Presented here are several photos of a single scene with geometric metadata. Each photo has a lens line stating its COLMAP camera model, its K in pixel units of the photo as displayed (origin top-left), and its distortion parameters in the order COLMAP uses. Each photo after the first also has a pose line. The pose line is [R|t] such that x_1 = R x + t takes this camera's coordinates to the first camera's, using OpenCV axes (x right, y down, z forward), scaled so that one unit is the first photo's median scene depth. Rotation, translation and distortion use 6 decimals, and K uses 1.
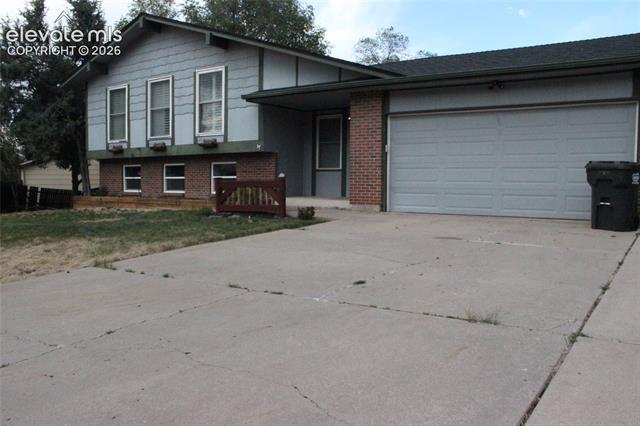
lens RADIAL K [[531.7, 0, 317.8], [0, 531.7, 215.1], [0, 0, 1]] dist [-0.161526, 0.143250]
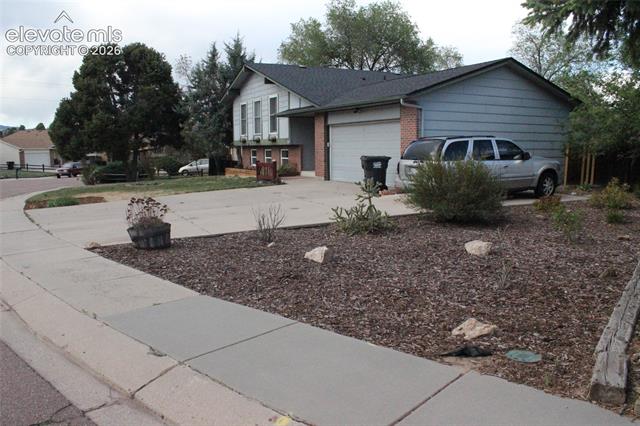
lens RADIAL K [[531.7, 0, 317.8], [0, 531.7, 215.1], [0, 0, 1]] dist [-0.161526, 0.143250]
pose [[0.877279, 0.072875, -0.474416, 0.739933], [-0.055610, 0.997182, 0.050345, 0.016278], [0.476748, -0.017784, 0.878860, -0.440522]]
